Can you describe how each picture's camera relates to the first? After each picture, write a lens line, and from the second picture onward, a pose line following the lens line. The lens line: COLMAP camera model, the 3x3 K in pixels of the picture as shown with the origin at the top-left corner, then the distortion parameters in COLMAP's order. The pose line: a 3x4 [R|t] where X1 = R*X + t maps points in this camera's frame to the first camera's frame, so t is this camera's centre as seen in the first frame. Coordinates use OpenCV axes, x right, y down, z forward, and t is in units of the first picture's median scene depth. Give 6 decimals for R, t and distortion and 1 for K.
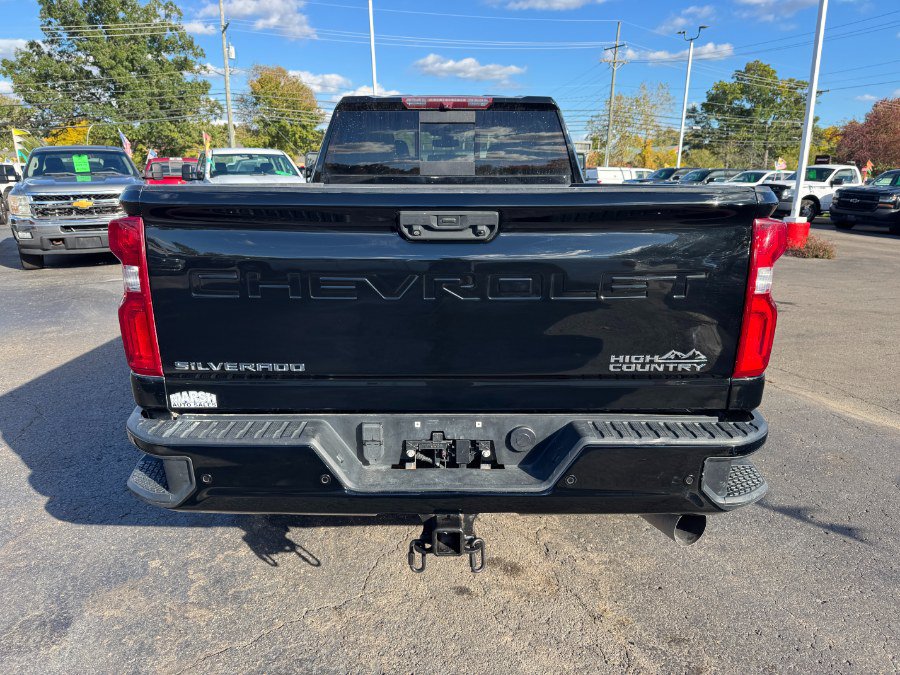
lens RADIAL K [[661.6, 0, 451.6], [0, 661.6, 342.4], [0, 0, 1]] dist [0.005791, -0.007552]
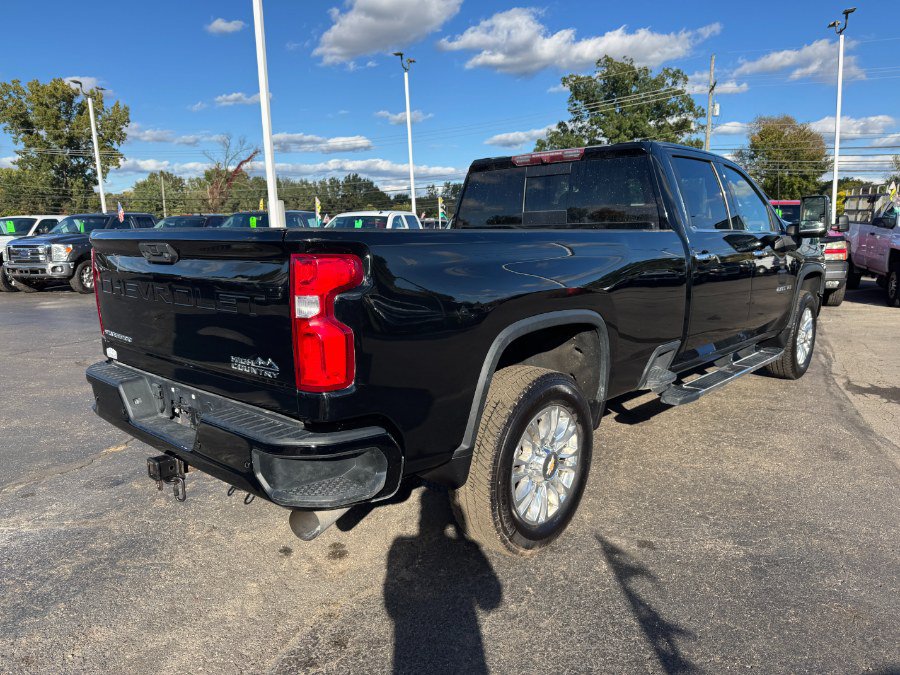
lens RADIAL K [[676.8, 0, 450.0], [0, 676.8, 337.5], [0, 0, 1]] dist [-0.000014, -0.005365]
pose [[0.721604, 0.097617, -0.685389, 0.099265], [-0.159475, 0.986823, -0.027353, -0.003304], [0.673688, 0.129041, 0.727663, 0.021049]]
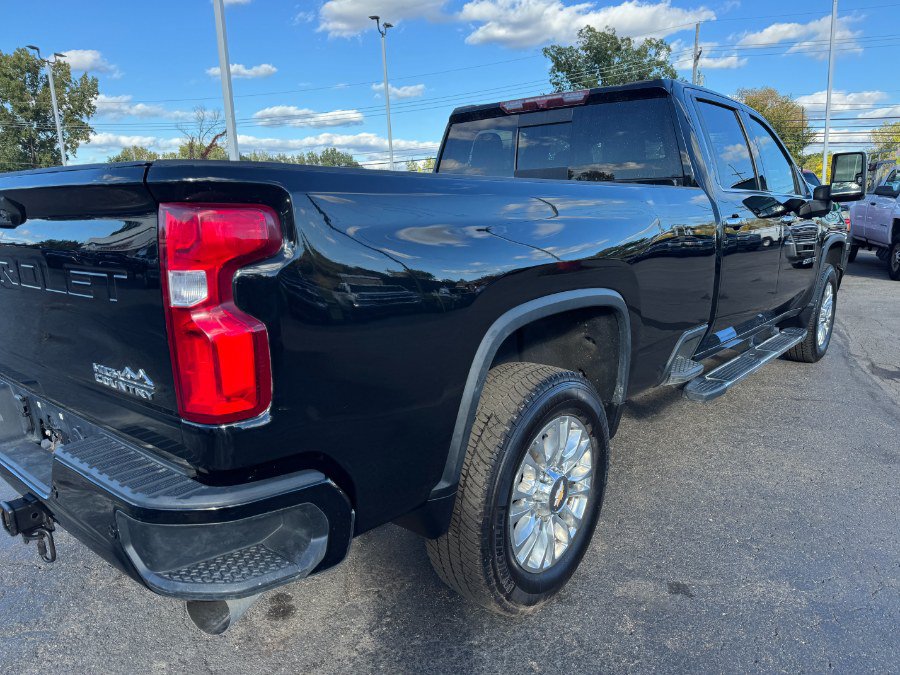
lens RADIAL K [[661.6, 0, 451.6], [0, 661.6, 342.4], [0, 0, 1]] dist [0.005791, -0.007552]
pose [[0.741989, 0.120560, -0.659483, 0.078575], [-0.150314, 0.988570, 0.011602, -0.005997], [0.653344, 0.090521, 0.751630, 0.044050]]
